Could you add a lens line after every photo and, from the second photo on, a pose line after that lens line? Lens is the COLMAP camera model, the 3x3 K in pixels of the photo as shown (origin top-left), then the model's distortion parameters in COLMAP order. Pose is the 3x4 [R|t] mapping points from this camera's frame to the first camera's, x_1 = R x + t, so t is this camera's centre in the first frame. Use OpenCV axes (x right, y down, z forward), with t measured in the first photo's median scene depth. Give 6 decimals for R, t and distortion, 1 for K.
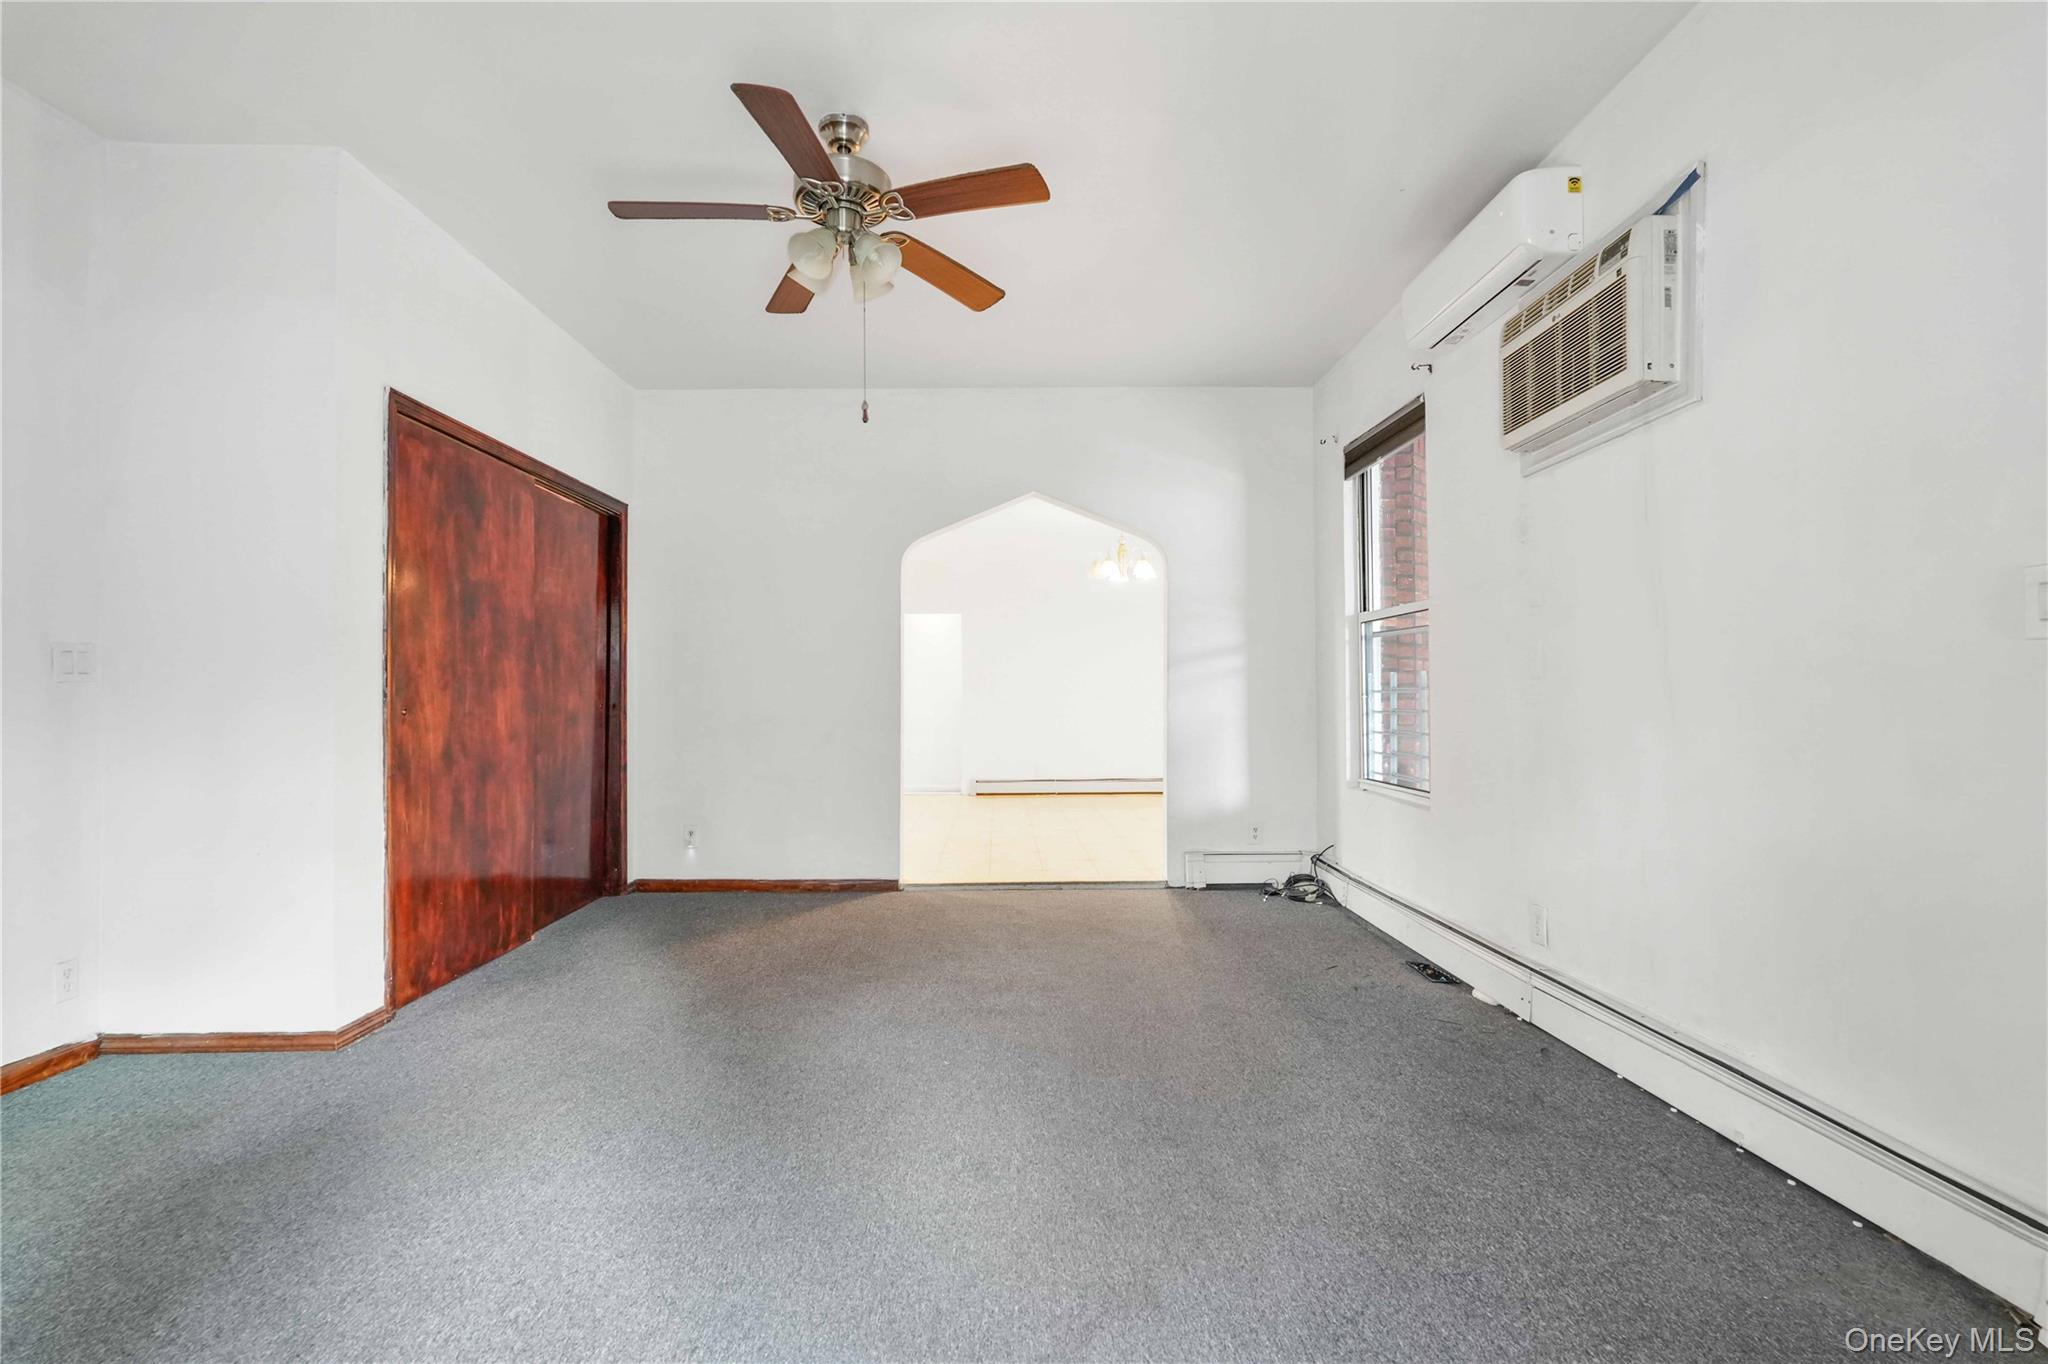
lens RADIAL K [[905.4, 0, 1022.4], [0, 905.4, 688.7], [0, 0, 1]] dist [0.002455, 0.001220]
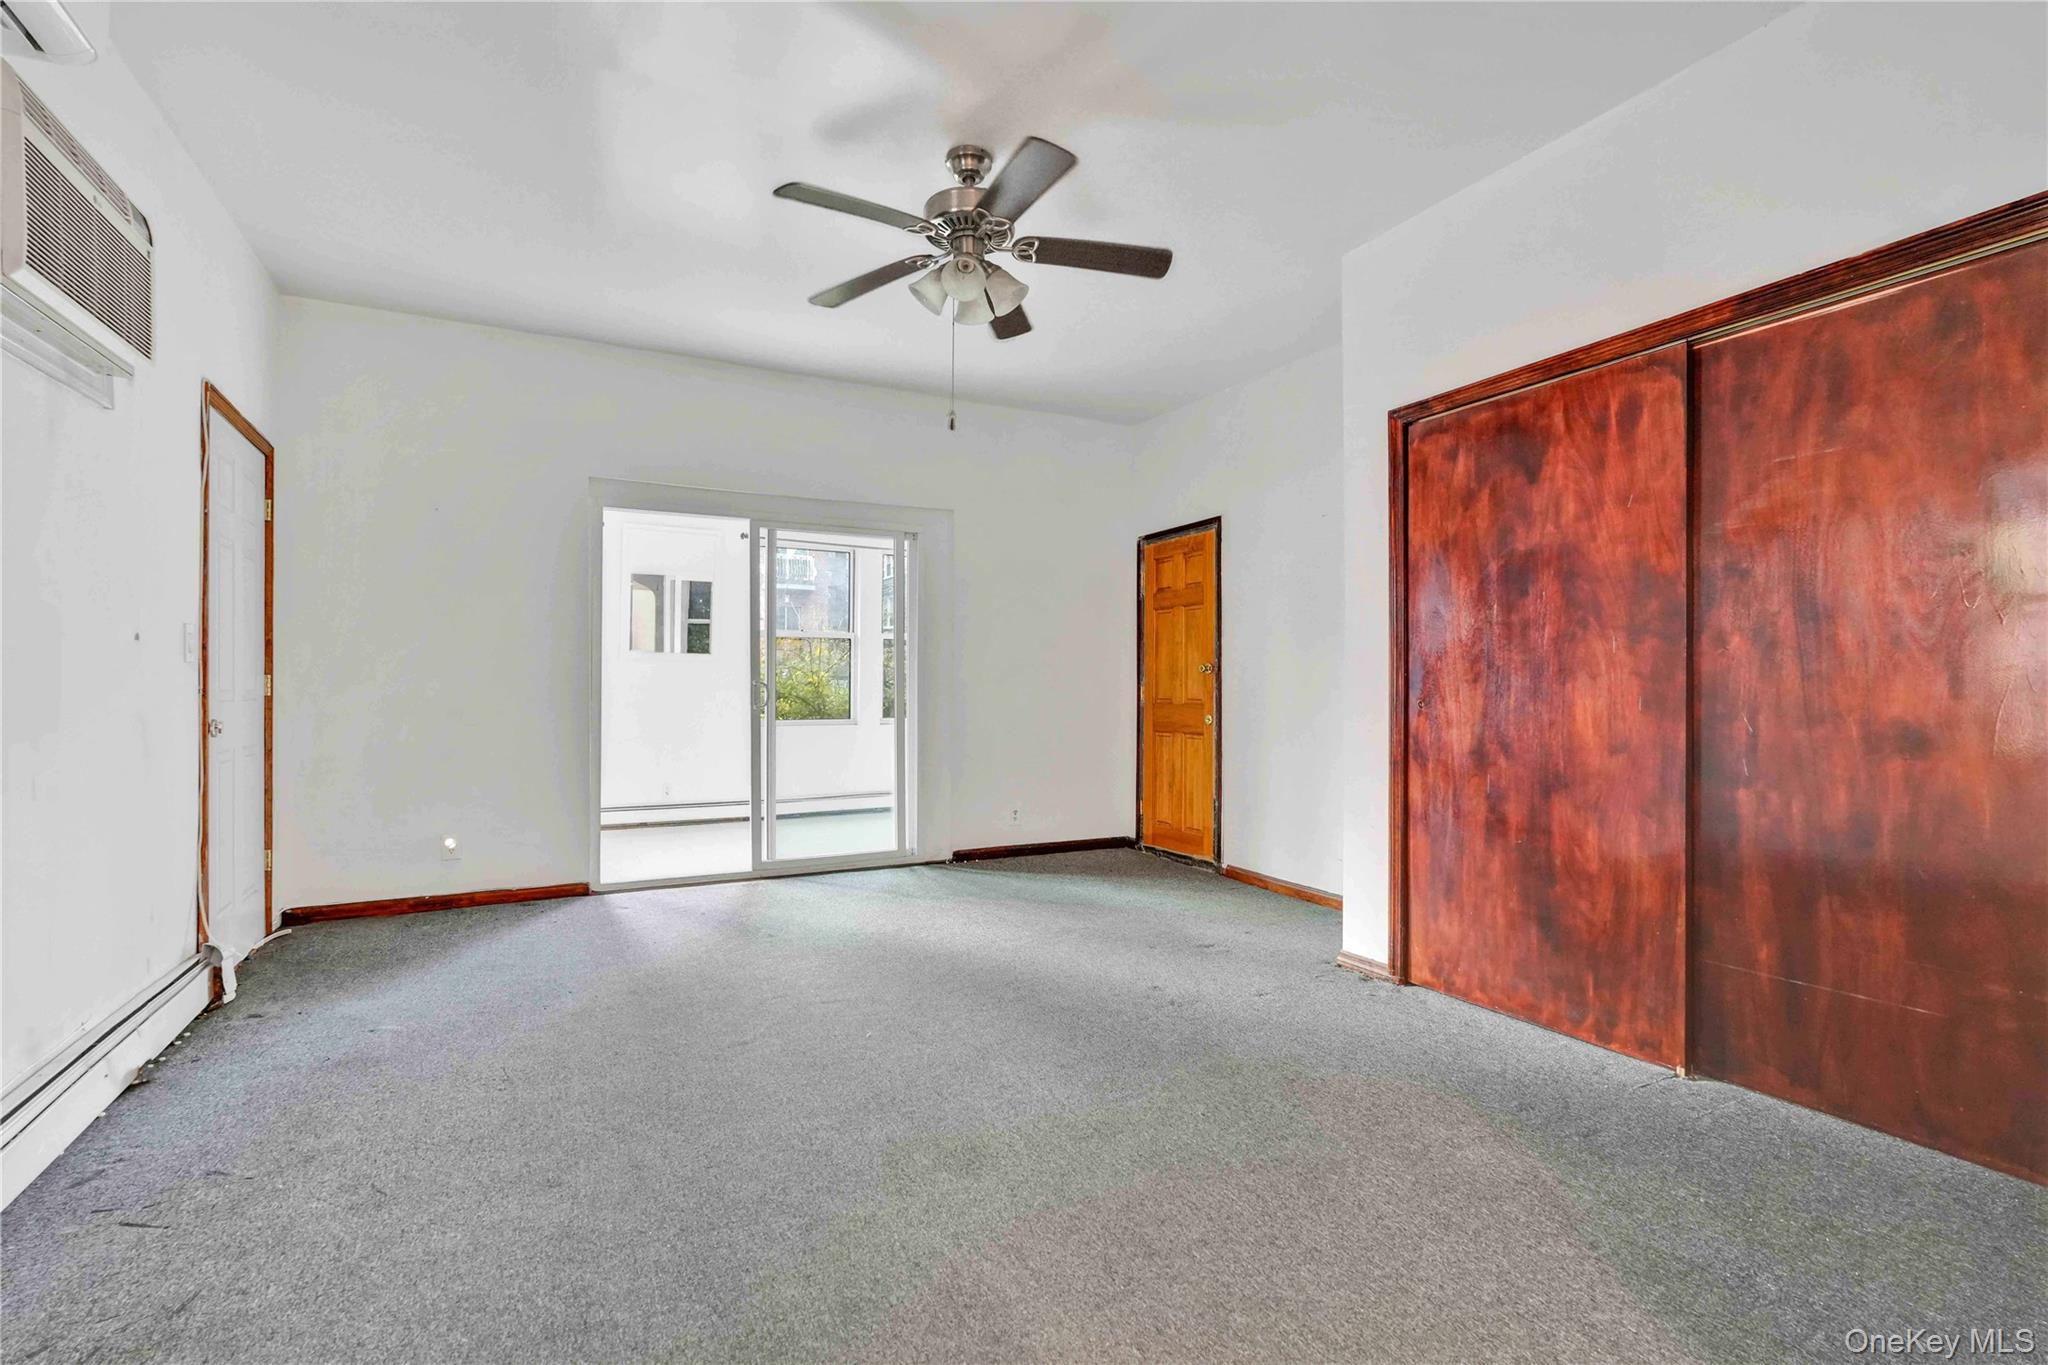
lens RADIAL K [[905.4, 0, 1017.7], [0, 905.4, 682.0], [0, 0, 1]] dist [0.002455, 0.001220]
pose [[-0.896022, -0.000460, -0.444009, 0.180412], [0.005685, 0.999906, -0.012509, 0.009312], [0.443973, -0.013732, -0.895935, 1.579022]]
